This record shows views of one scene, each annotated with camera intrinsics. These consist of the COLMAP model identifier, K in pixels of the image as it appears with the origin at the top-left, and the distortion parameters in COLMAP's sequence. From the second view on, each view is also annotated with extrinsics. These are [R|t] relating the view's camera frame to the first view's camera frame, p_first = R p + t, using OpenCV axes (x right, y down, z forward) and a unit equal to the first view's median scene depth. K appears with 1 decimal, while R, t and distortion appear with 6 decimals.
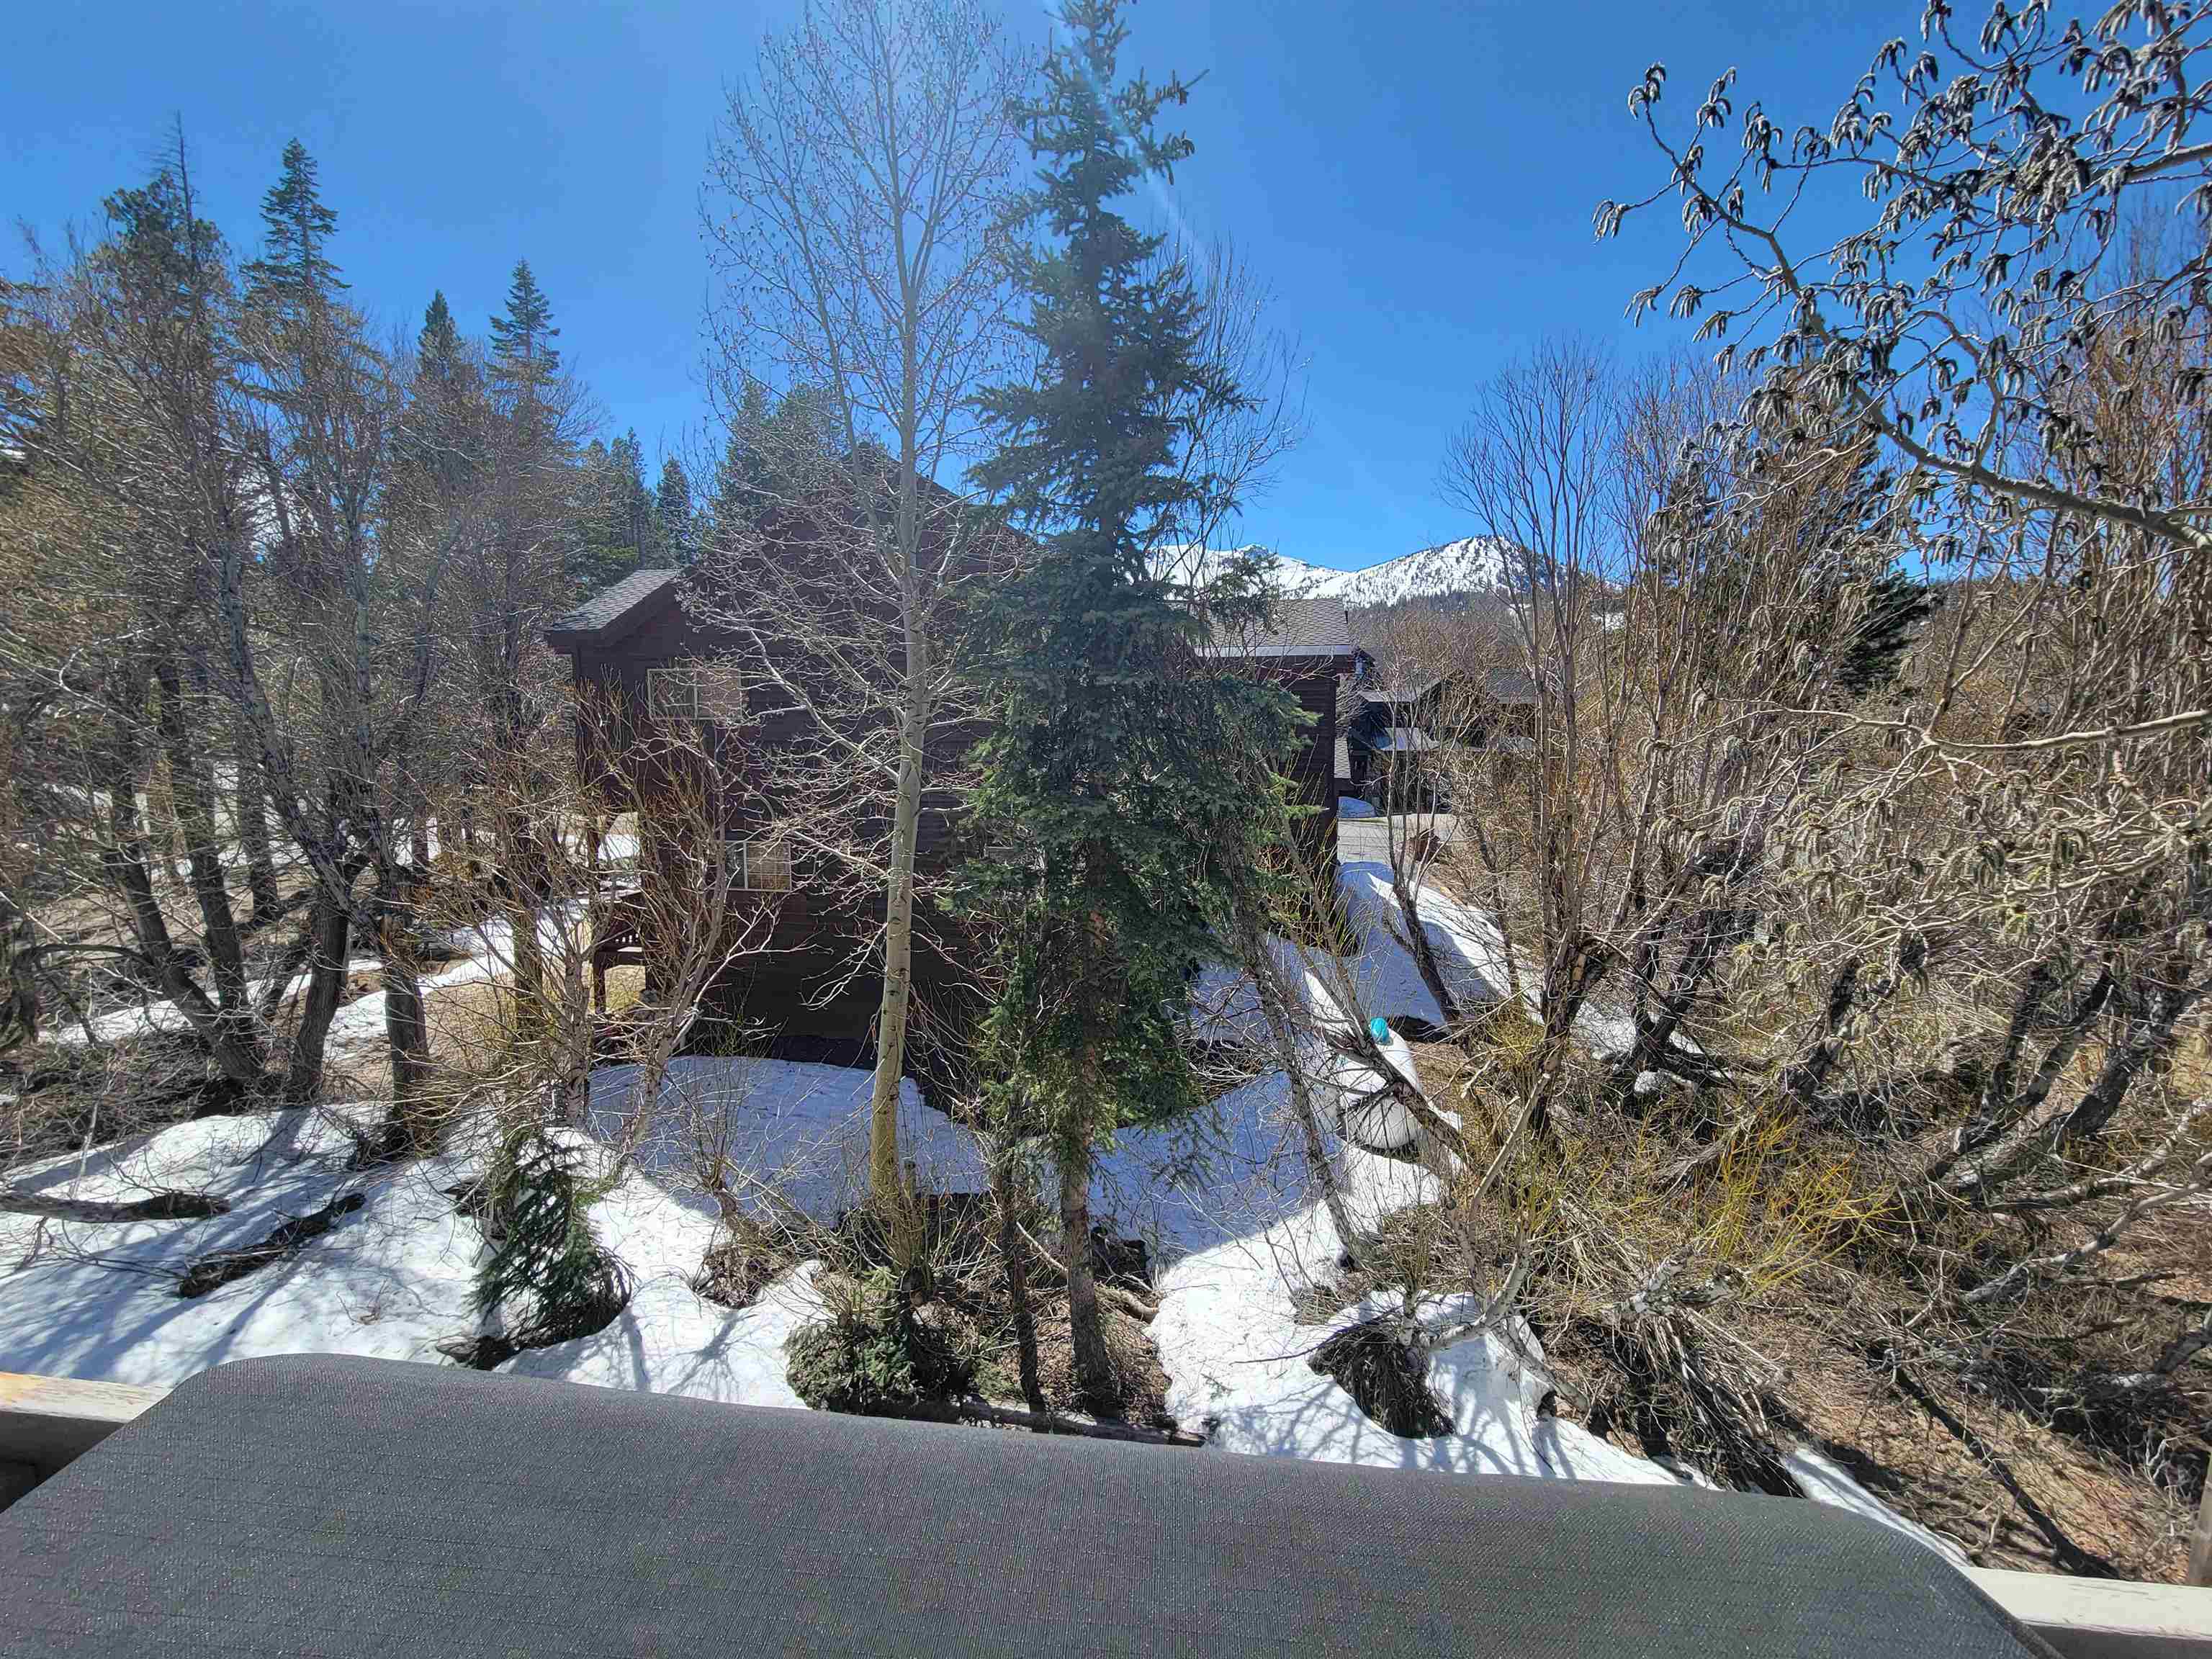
lens RADIAL K [[898.5, 0, 1101.4], [0, 898.5, 821.9], [0, 0, 1]] dist [0.000073, 0.000427]
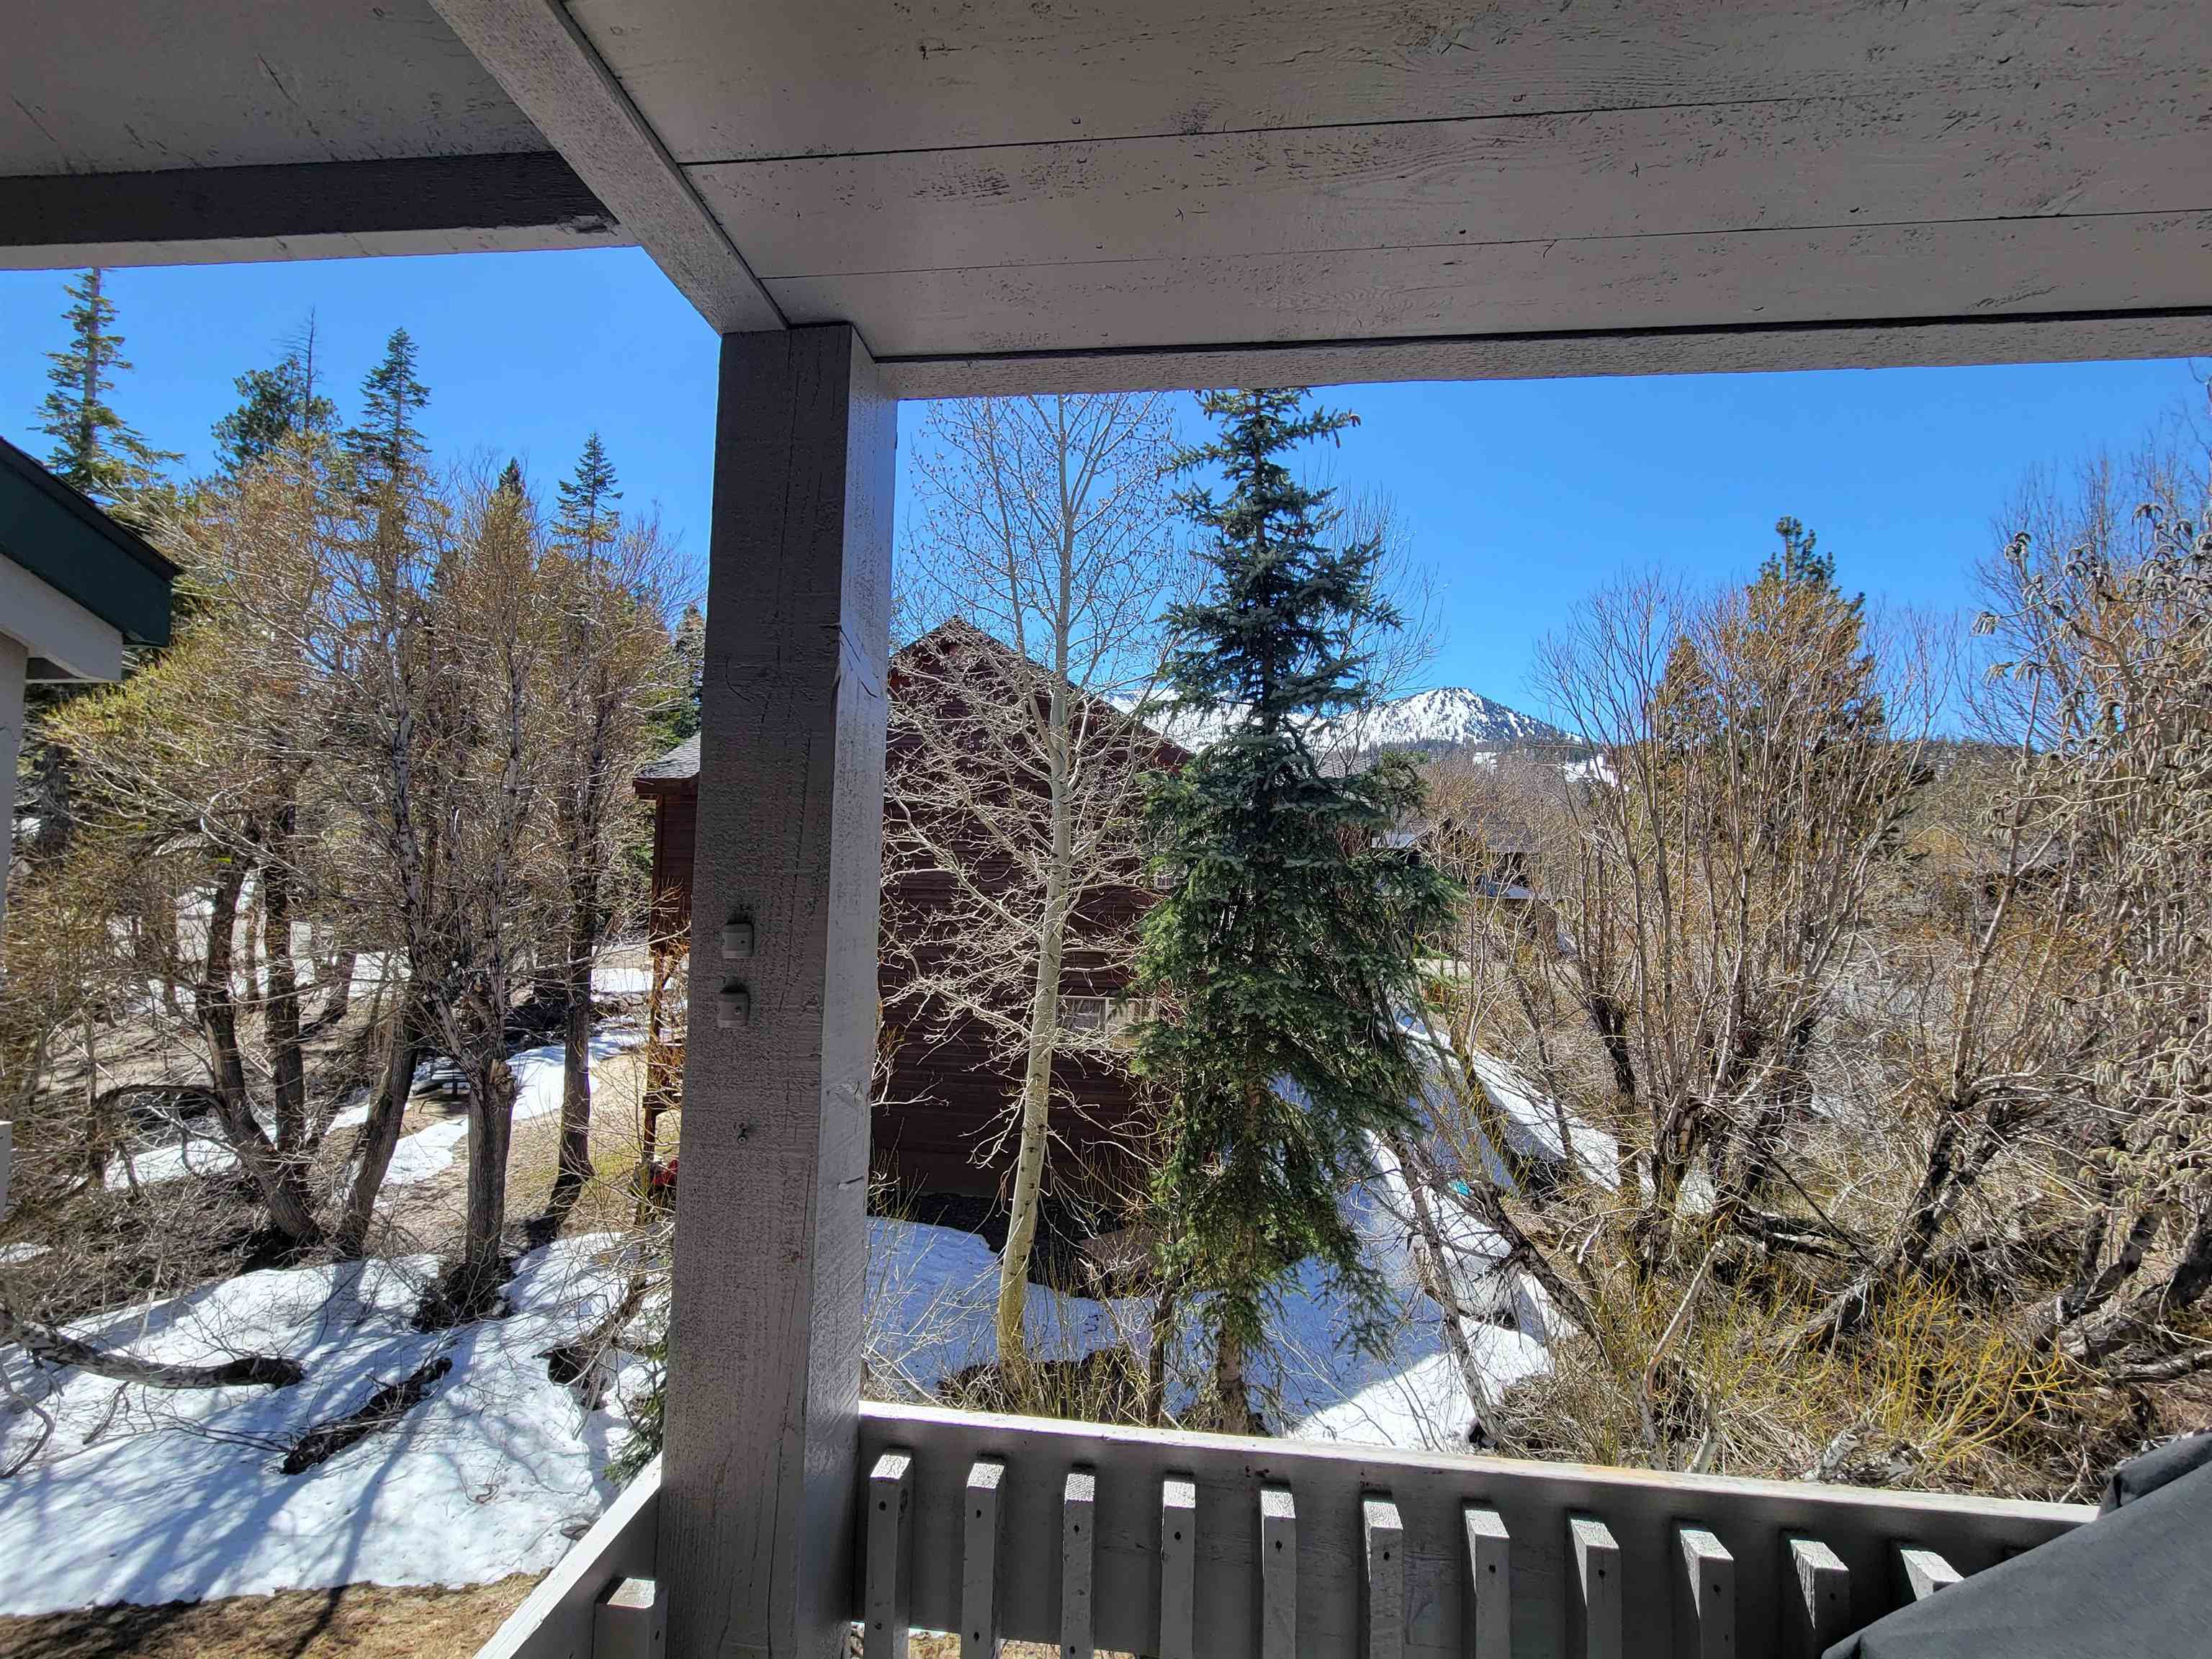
lens RADIAL K [[898.1, 0, 1098.5], [0, 898.1, 820.5], [0, 0, 1]] dist [-0.001122, -0.000148]
pose [[0.999536, 0.019842, 0.023119, -0.140293], [-0.016122, 0.988363, -0.151256, -0.020305], [-0.025851, 0.150813, 0.988224, -0.052221]]
